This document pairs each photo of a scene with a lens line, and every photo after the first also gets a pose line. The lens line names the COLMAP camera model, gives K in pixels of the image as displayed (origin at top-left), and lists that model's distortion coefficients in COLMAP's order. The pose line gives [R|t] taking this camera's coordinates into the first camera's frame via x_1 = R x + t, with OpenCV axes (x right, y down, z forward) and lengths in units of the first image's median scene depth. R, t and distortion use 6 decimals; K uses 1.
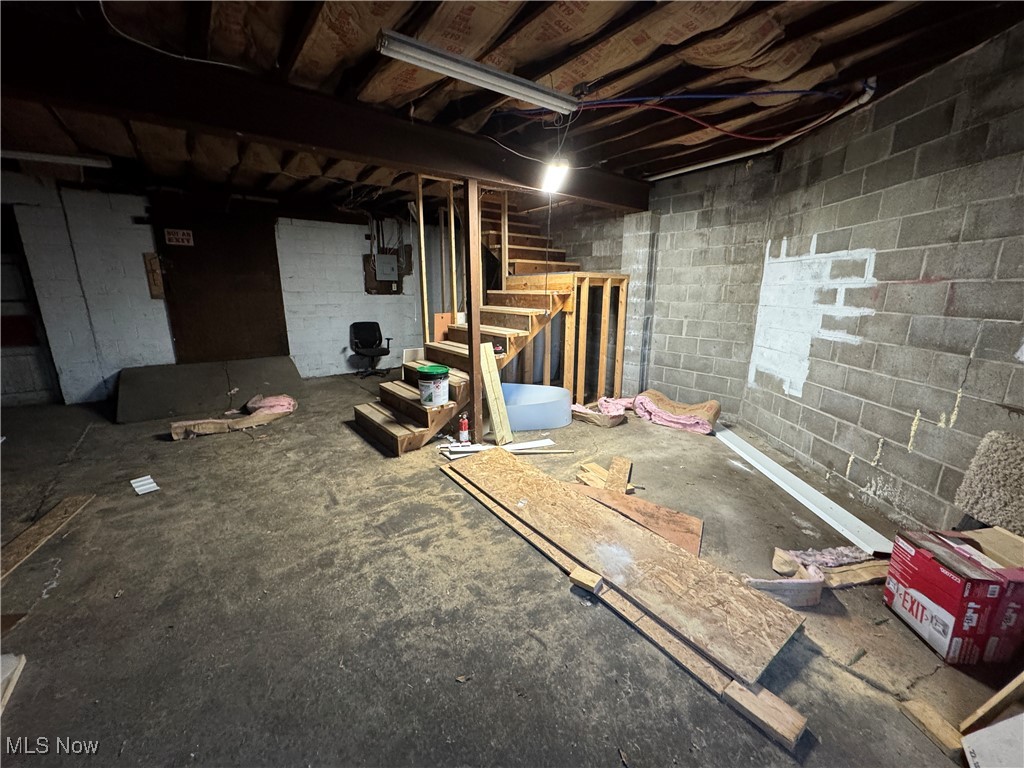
lens RADIAL K [[407.1, 0, 511.6], [0, 407.1, 381.1], [0, 0, 1]] dist [-0.001213, -0.000070]
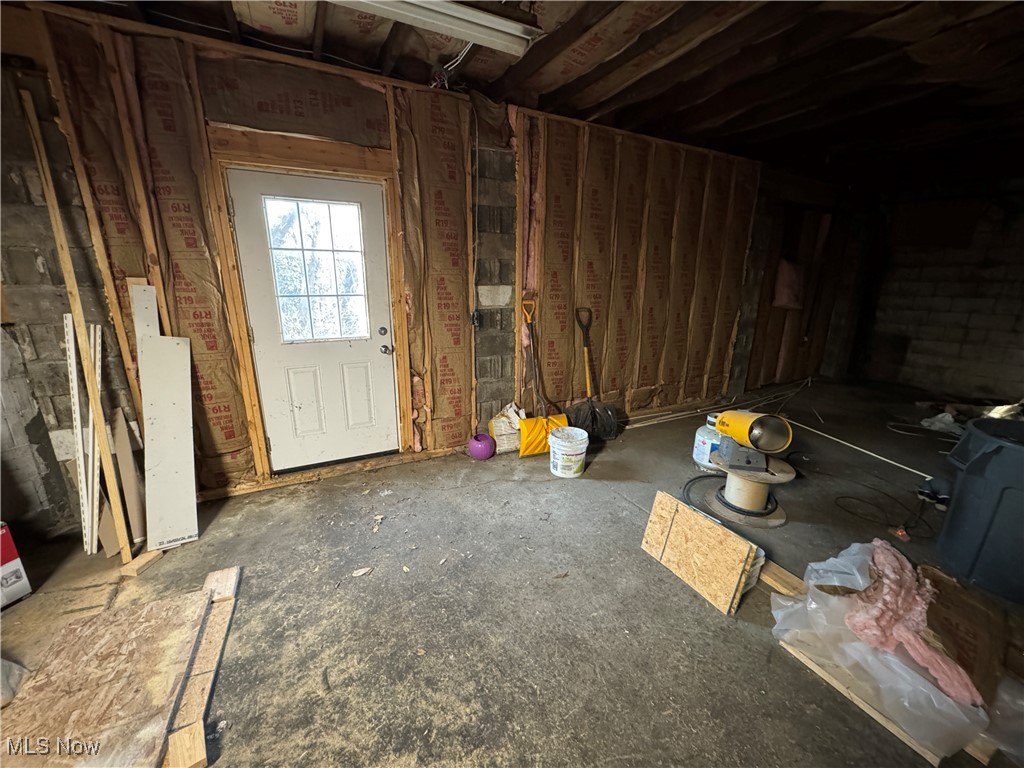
lens RADIAL K [[407.1, 0, 512.1], [0, 407.1, 384.9], [0, 0, 1]] dist [-0.001213, -0.000070]
pose [[-0.981918, -0.059730, 0.179639, -0.471186], [0.033060, 0.880235, 0.473385, -0.351490], [-0.186400, 0.470764, -0.862344, 1.437991]]
